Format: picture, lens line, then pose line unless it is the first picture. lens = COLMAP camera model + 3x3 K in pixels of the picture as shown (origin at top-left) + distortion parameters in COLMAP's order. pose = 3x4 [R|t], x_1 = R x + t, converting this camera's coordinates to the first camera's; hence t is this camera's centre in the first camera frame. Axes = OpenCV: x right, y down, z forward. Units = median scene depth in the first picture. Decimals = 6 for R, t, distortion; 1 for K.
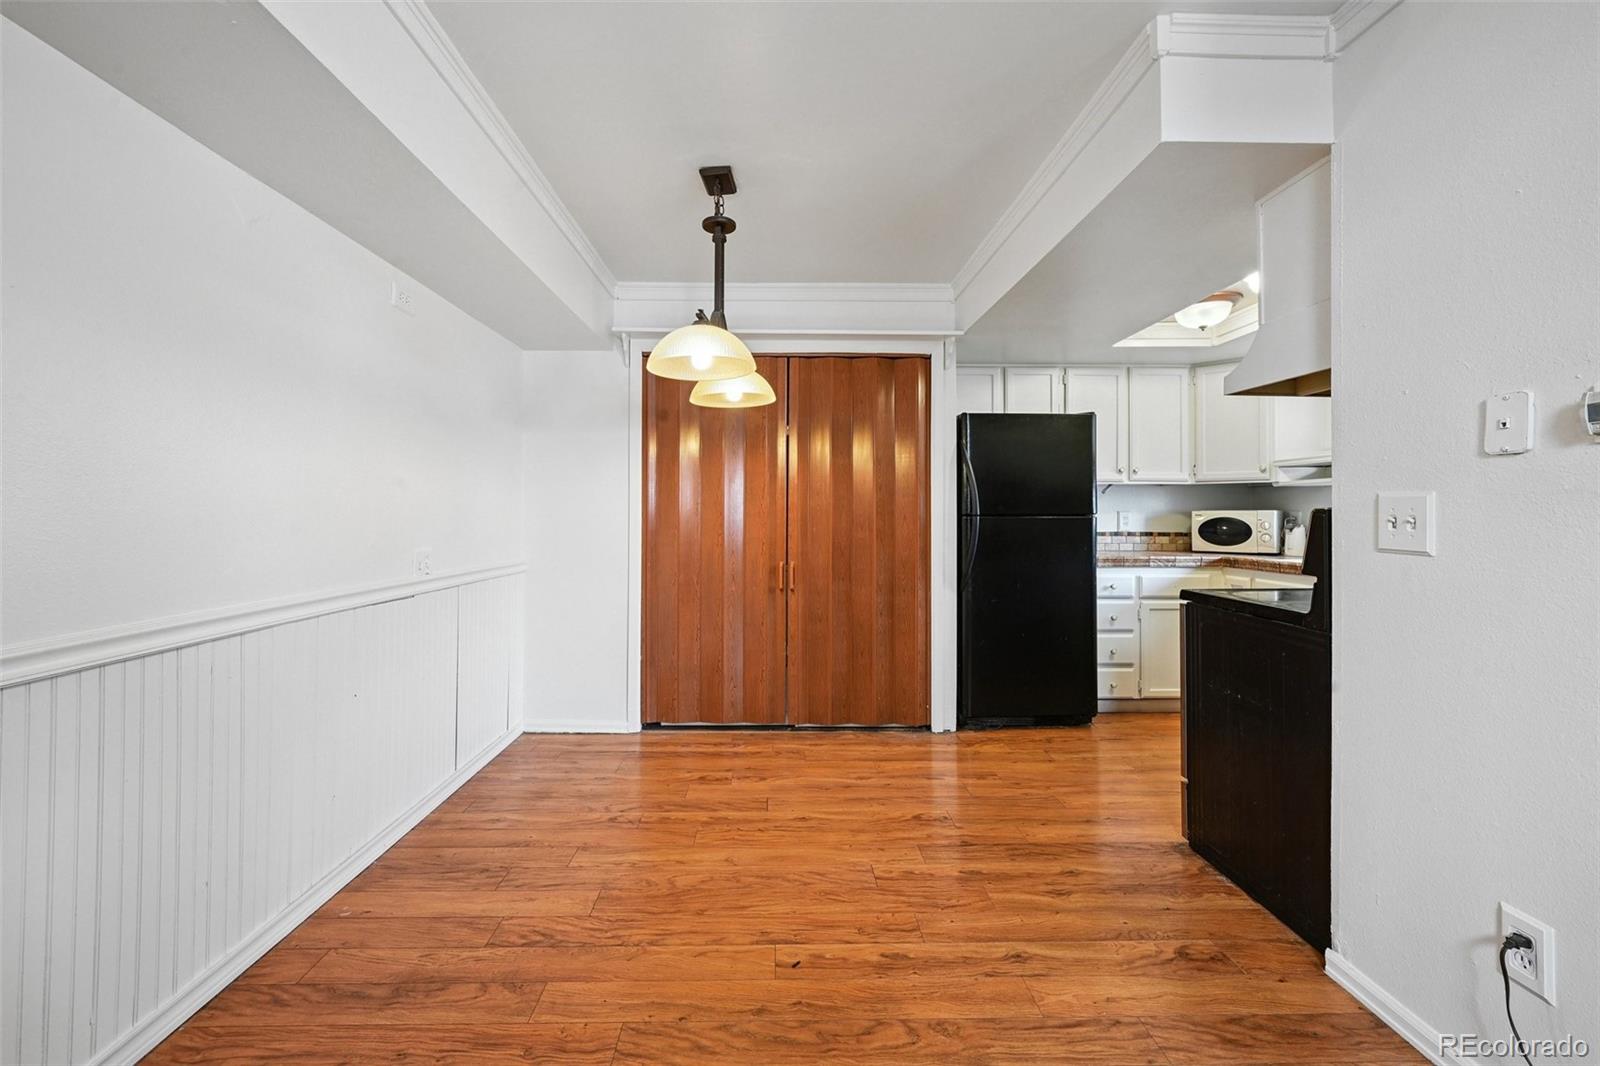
lens RADIAL K [[641.1, 0, 799.7], [0, 641.1, 511.0], [0, 0, 1]] dist [-0.000629, 0.000069]
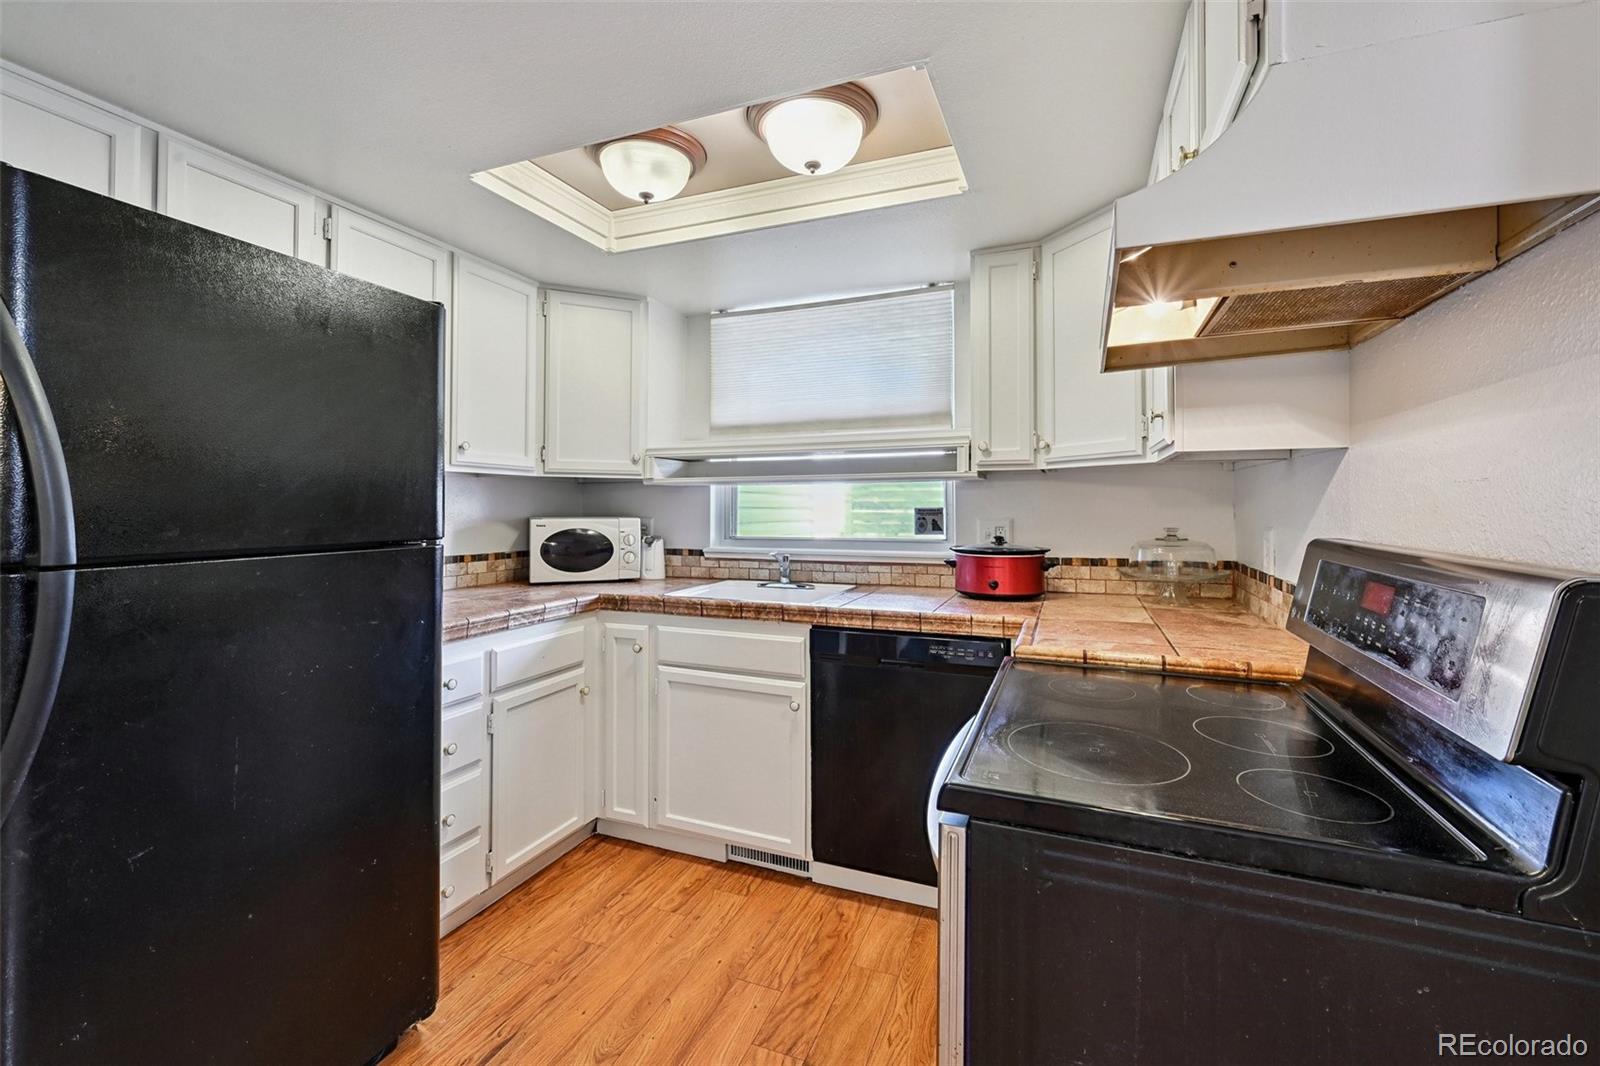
lens RADIAL K [[674.7, 0, 800.0], [0, 674.7, 496.4], [0, 0, 1]] dist [0.001717, 0.000290]
pose [[0.402818, 0.009403, 0.915232, 0.127254], [-0.006167, 0.999952, -0.007559, -0.020732], [-0.915259, -0.002599, 0.402857, 0.543828]]
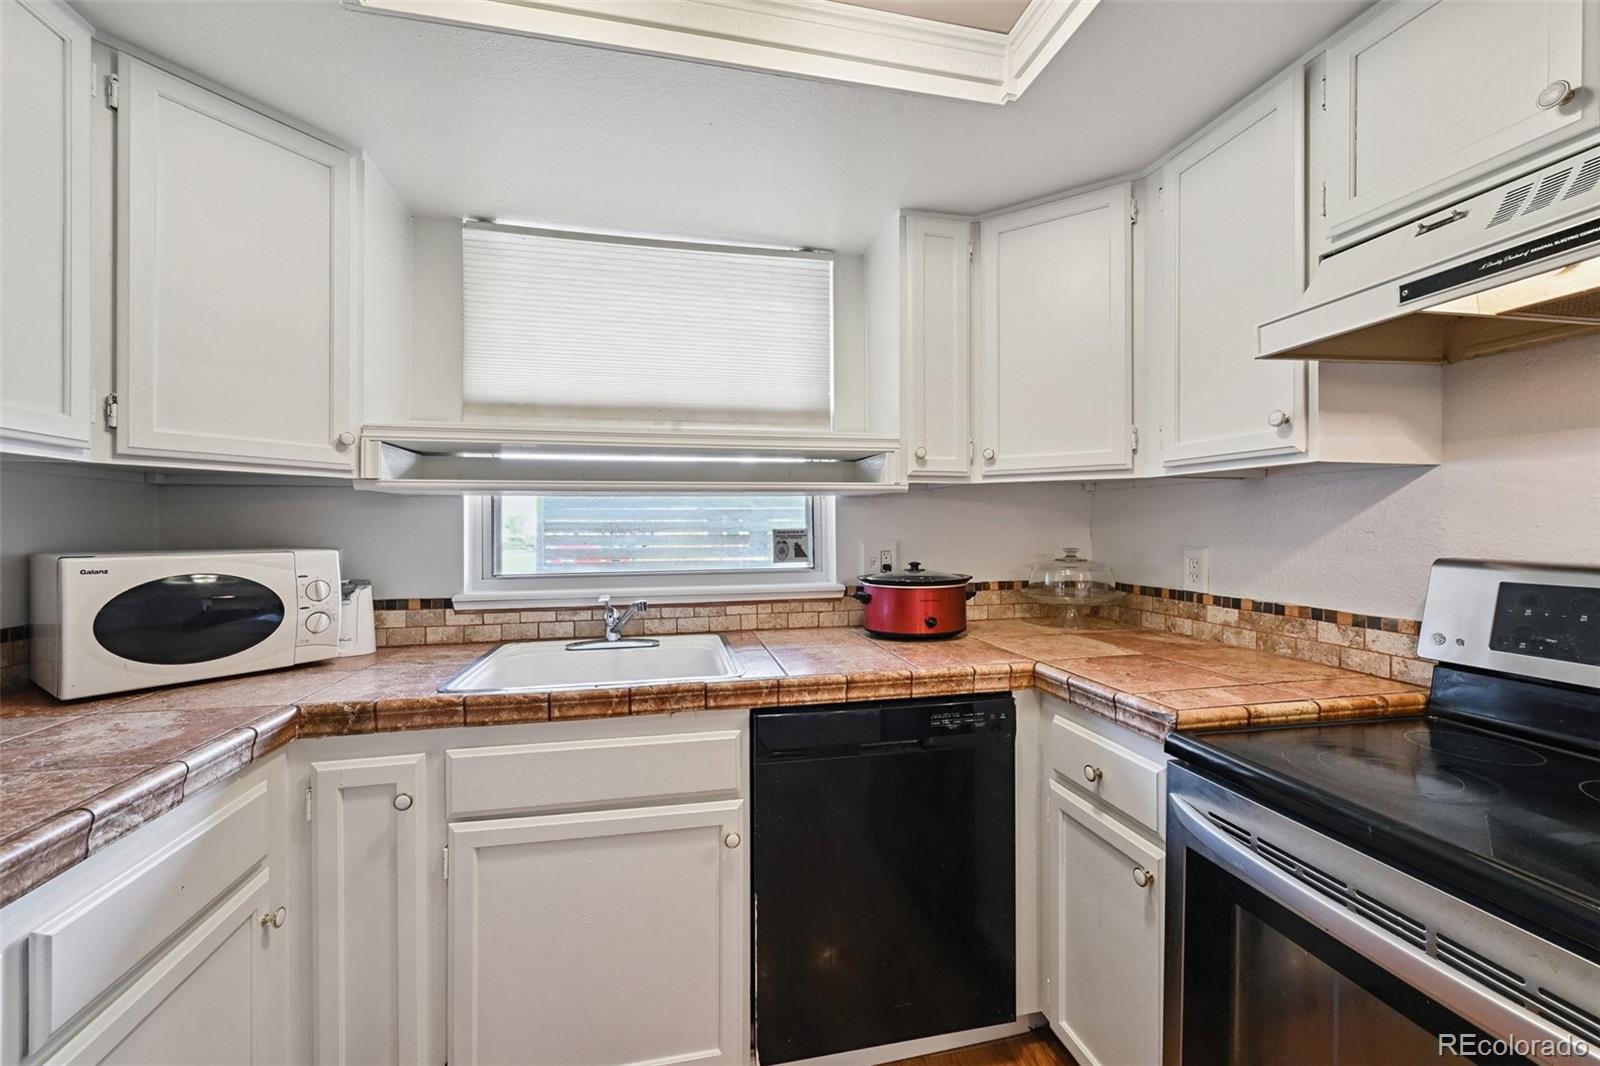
lens RADIAL K [[637.4, 0, 798.3], [0, 637.4, 526.2], [0, 0, 1]] dist [0.000102, 0.000353]
pose [[-0.186575, -0.002044, 0.982439, 0.305346], [-0.005592, 0.999984, 0.001019, -0.017751], [-0.982425, -0.005304, -0.186583, 0.807932]]
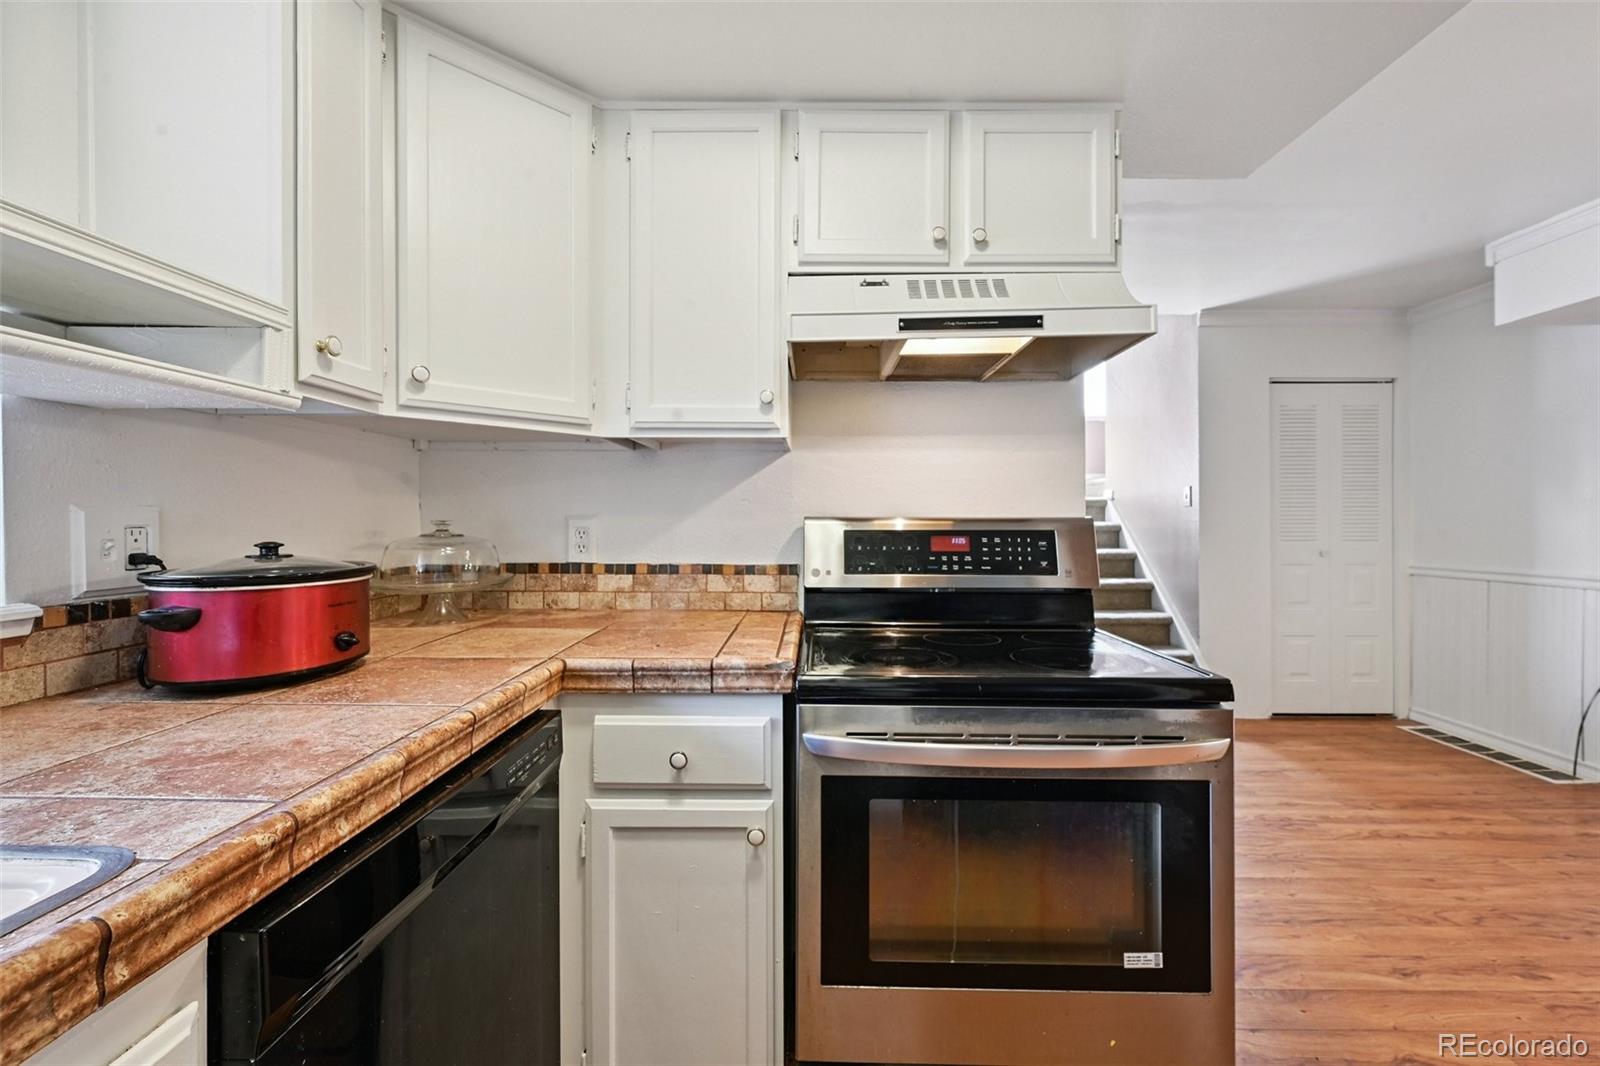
lens RADIAL K [[658.9, 0, 811.3], [0, 658.9, 522.2], [0, 0, 1]] dist [-0.000427, -0.000062]
pose [[-0.999351, -0.001726, 0.035975, 0.533735], [-0.001884, 0.999989, -0.004378, 0.002402], [-0.035967, -0.004443, -0.999343, 0.897849]]
